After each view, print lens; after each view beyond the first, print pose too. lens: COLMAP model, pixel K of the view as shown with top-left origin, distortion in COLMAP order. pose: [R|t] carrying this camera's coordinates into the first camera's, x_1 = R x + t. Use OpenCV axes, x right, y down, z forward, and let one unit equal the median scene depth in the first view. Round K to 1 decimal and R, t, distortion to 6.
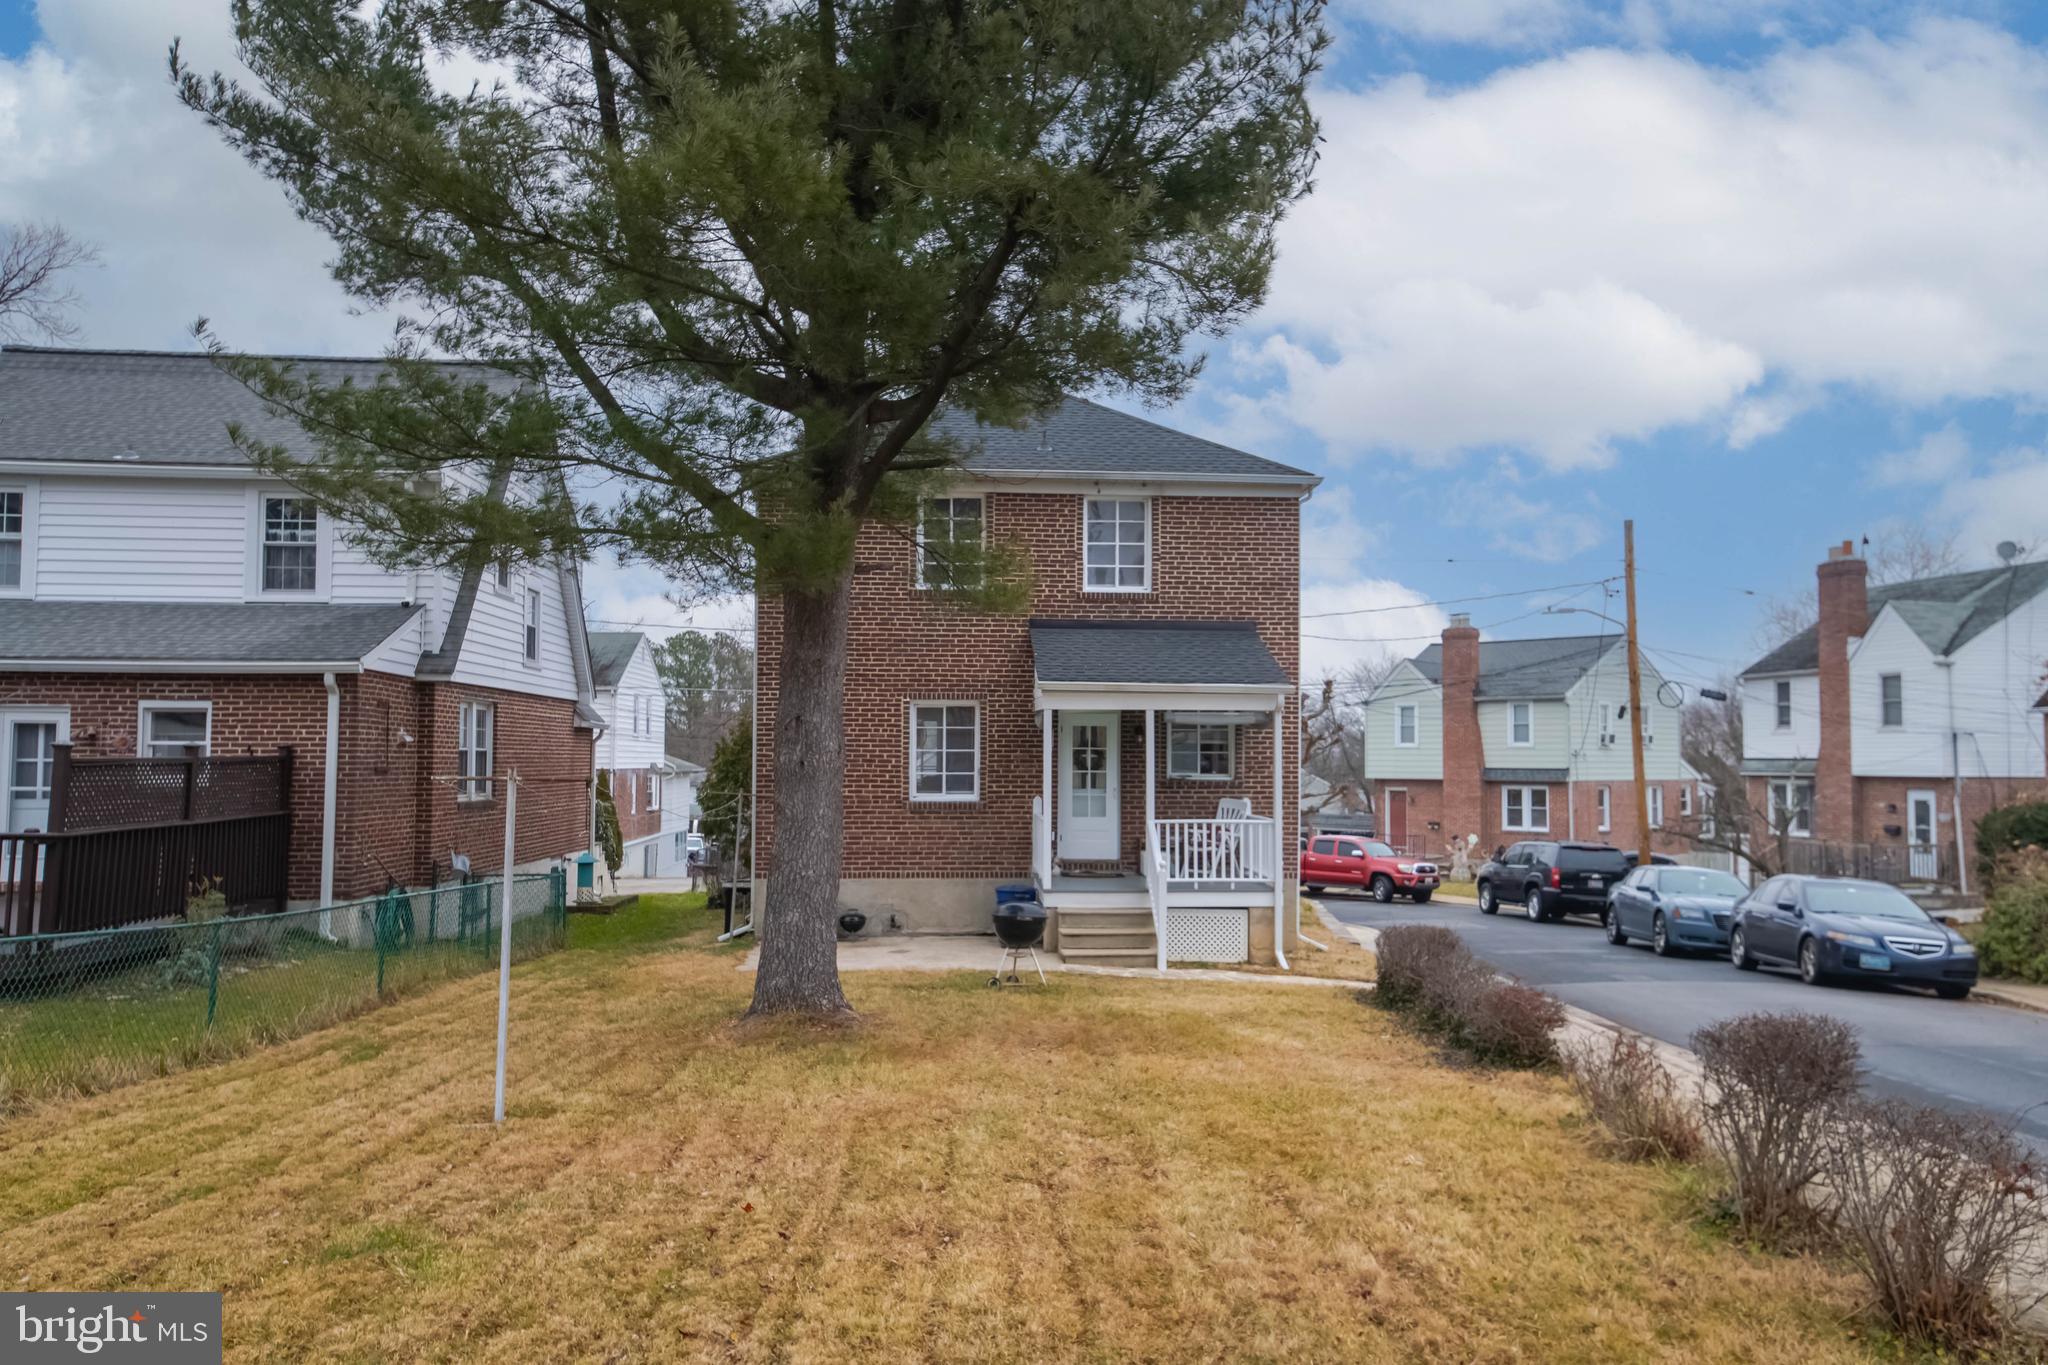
lens RADIAL K [[1582.6, 0, 1022.9], [0, 1582.6, 681.1], [0, 0, 1]] dist [0.038338, -0.001990]
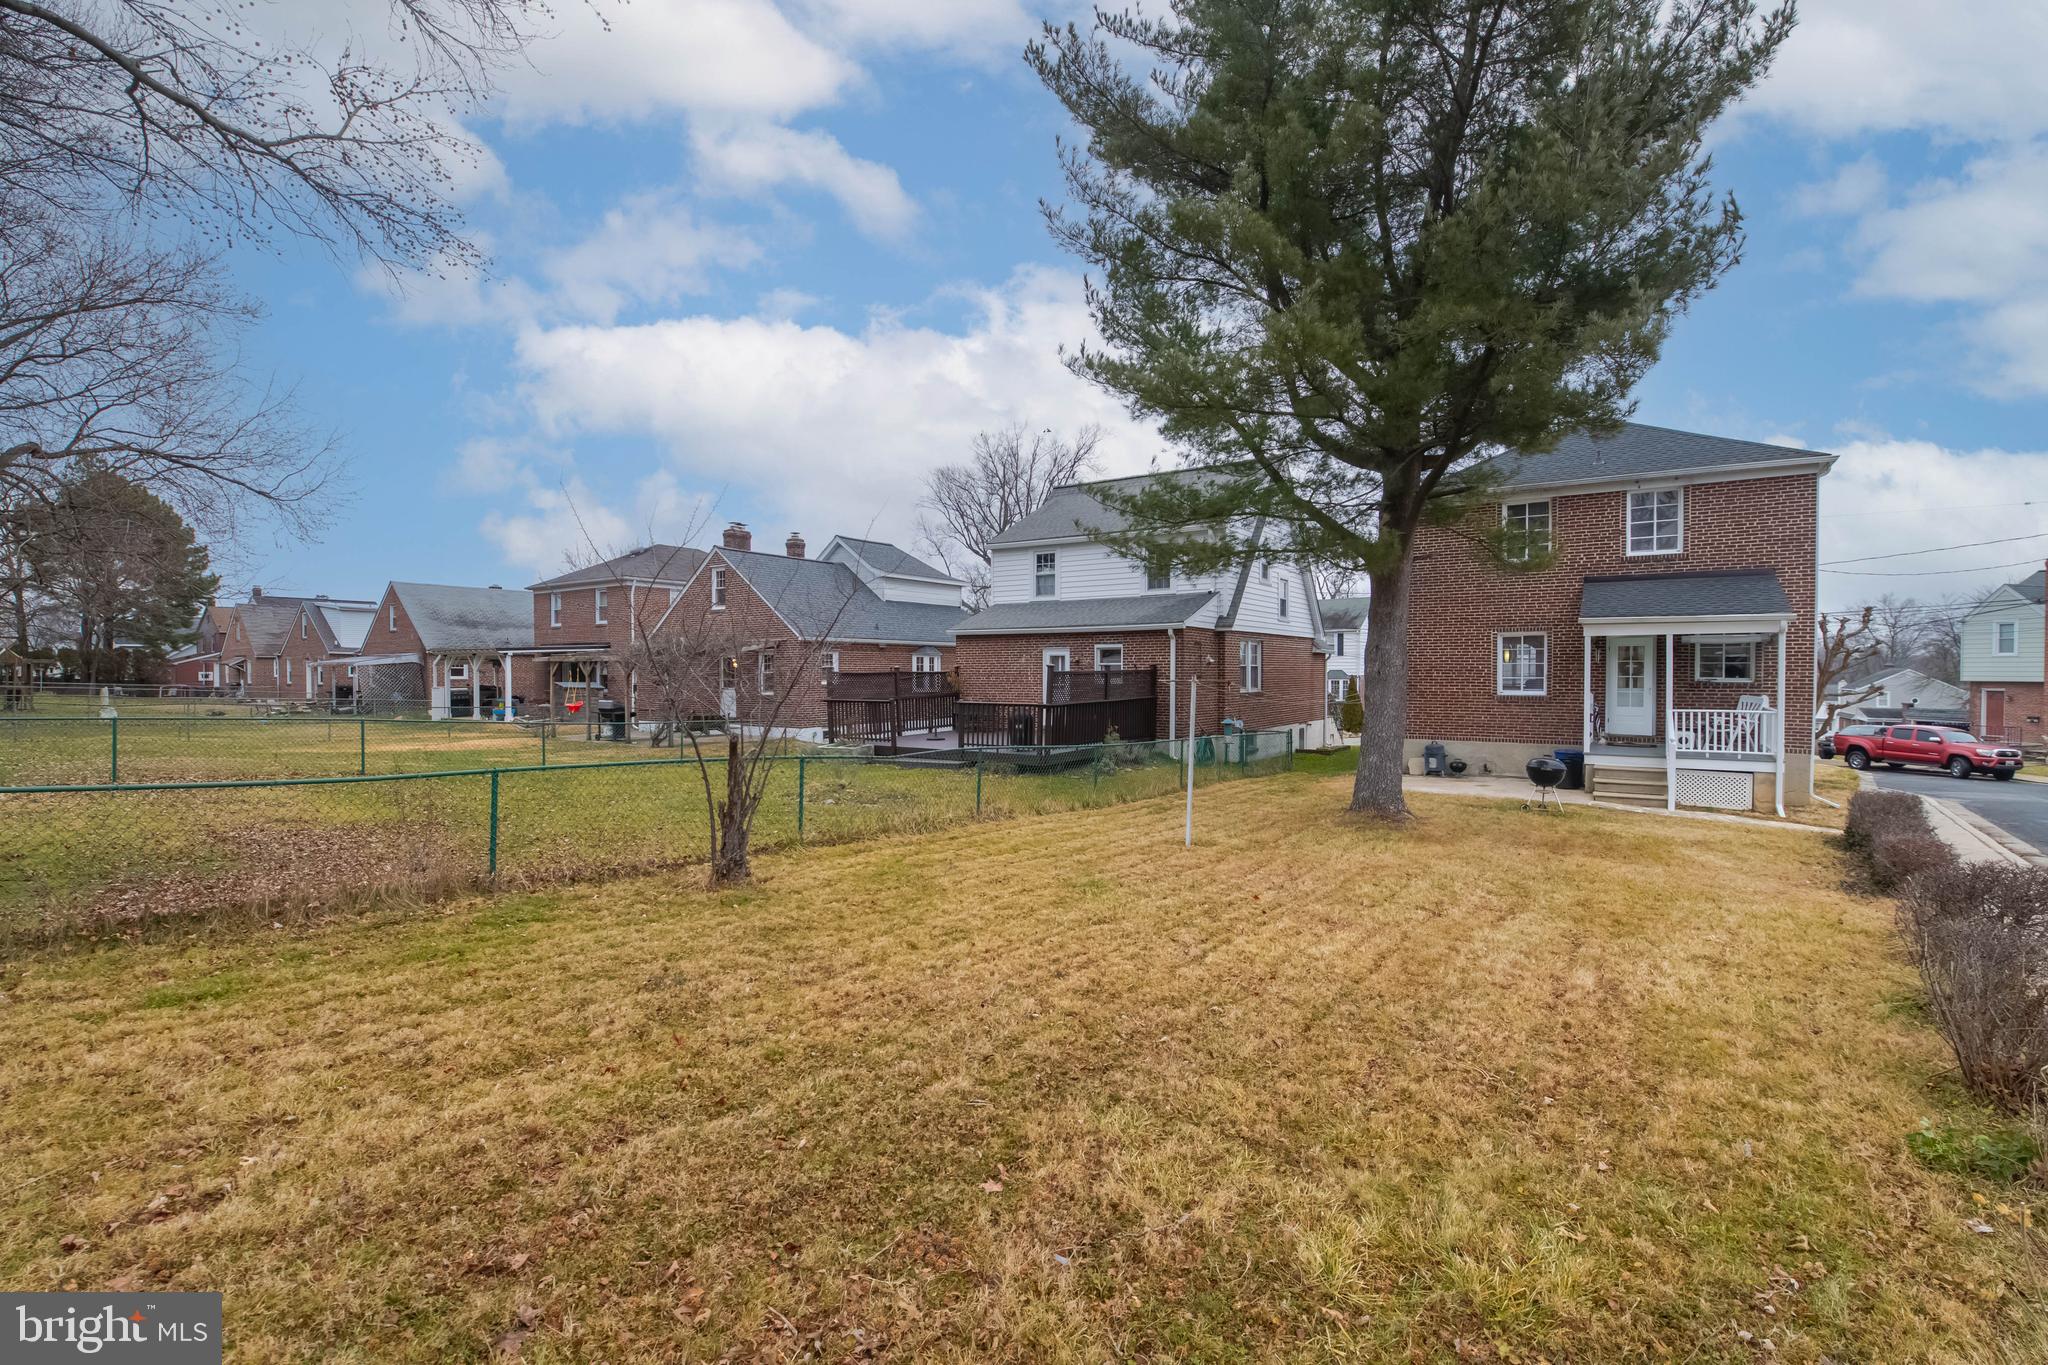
lens RADIAL K [[884.4, 0, 1025.0], [0, 884.4, 682.6], [0, 0, 1]] dist [-0.011670, -0.005682]
pose [[0.788018, 0.002237, -0.615648, 0.105287], [0.036953, 0.998019, 0.050926, -0.000696], [0.614543, -0.062880, 0.786374, -0.007661]]
